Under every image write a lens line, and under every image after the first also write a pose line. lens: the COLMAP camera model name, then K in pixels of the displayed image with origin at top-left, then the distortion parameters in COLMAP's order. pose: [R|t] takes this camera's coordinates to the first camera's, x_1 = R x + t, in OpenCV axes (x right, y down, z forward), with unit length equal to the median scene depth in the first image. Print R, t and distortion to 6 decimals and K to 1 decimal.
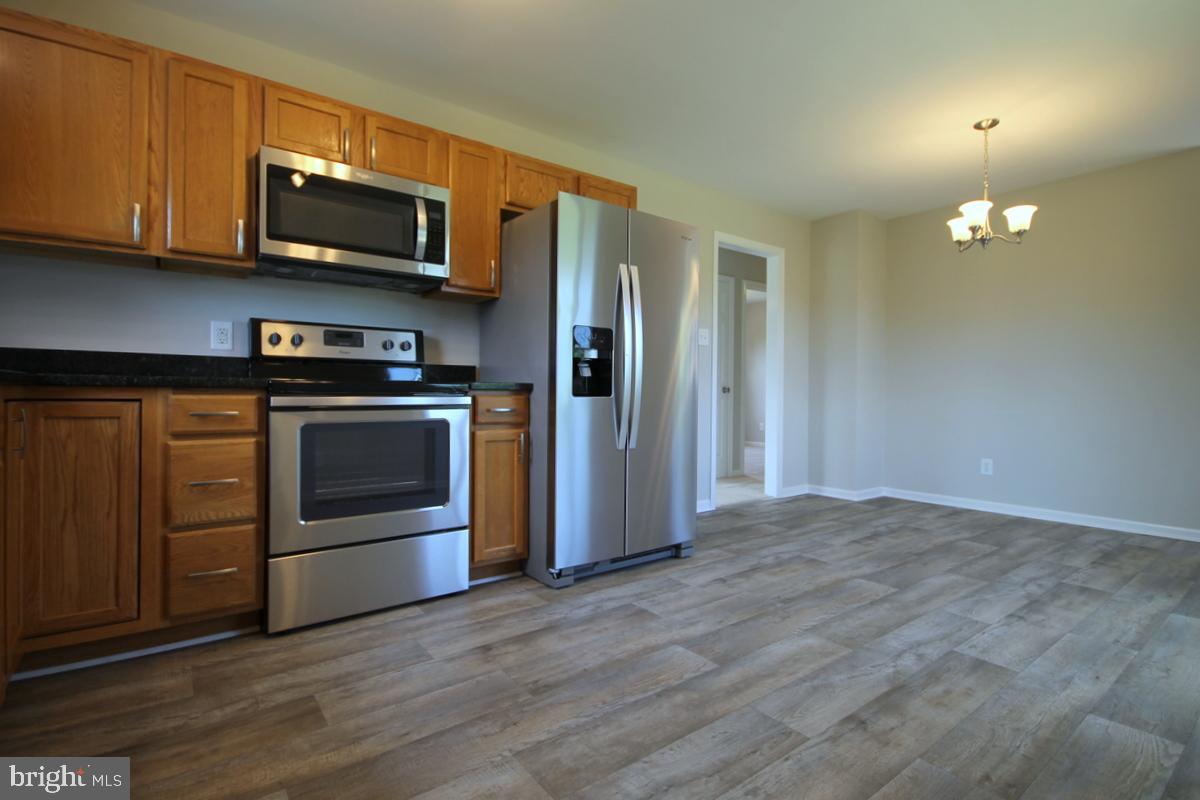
lens RADIAL K [[572.4, 0, 610.0], [0, 572.4, 395.1], [0, 0, 1]] dist [0.003188, -0.008617]
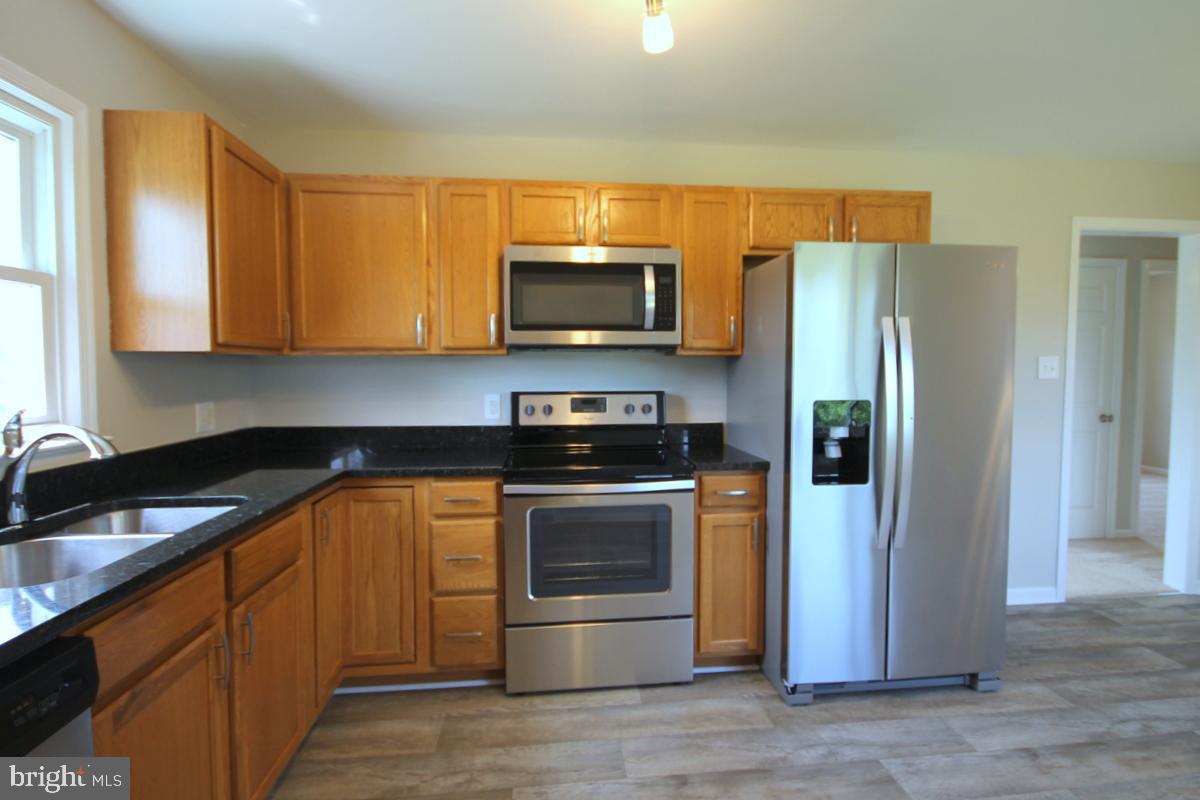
lens RADIAL K [[577.7, 0, 605.7], [0, 577.7, 395.5], [0, 0, 1]] dist [0.003258, -0.008030]
pose [[0.848028, 0.016394, -0.529697, 0.142104], [0.006113, 0.999152, 0.040711, -0.189662], [0.529916, -0.037762, 0.847209, 0.149274]]
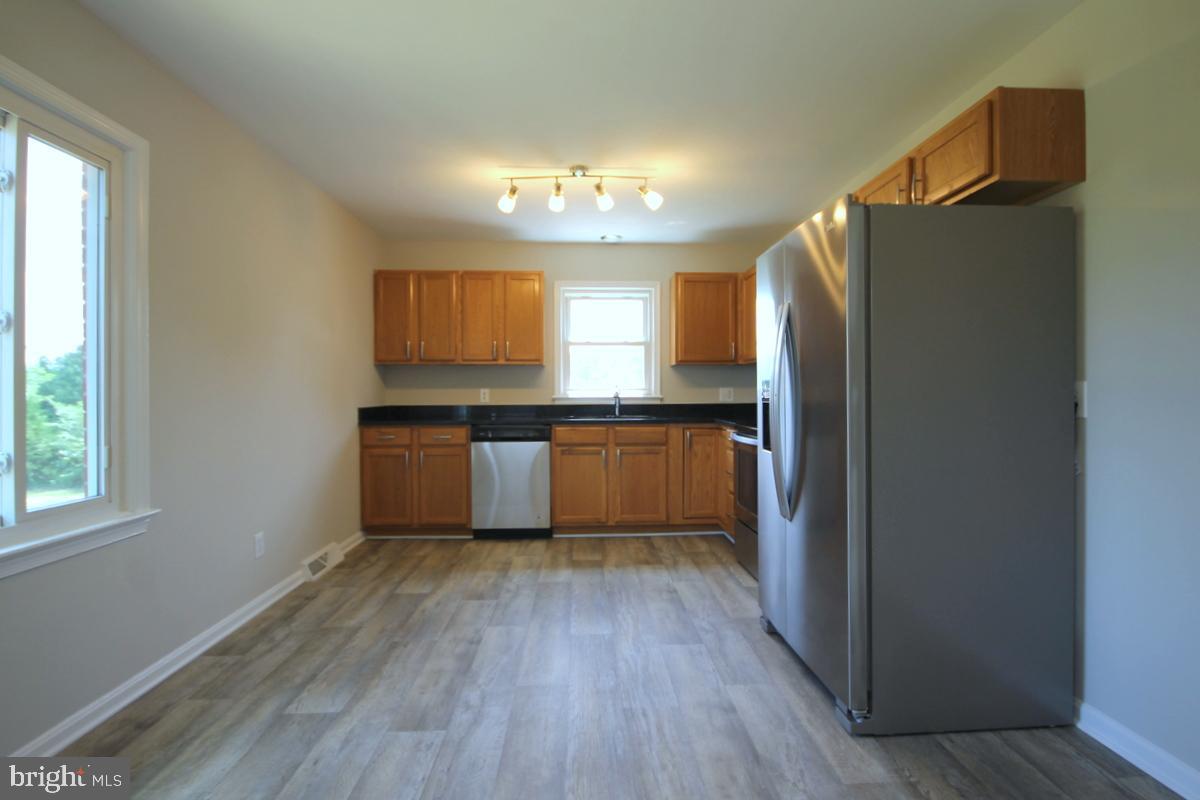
lens RADIAL K [[574.5, 0, 603.6], [0, 574.5, 395.2], [0, 0, 1]] dist [0.003087, -0.008146]
pose [[-0.578503, -0.000309, -0.815680, 1.096492], [-0.001373, 0.999999, 0.000595, -0.110377], [0.815679, 0.001464, -0.578503, 1.575065]]
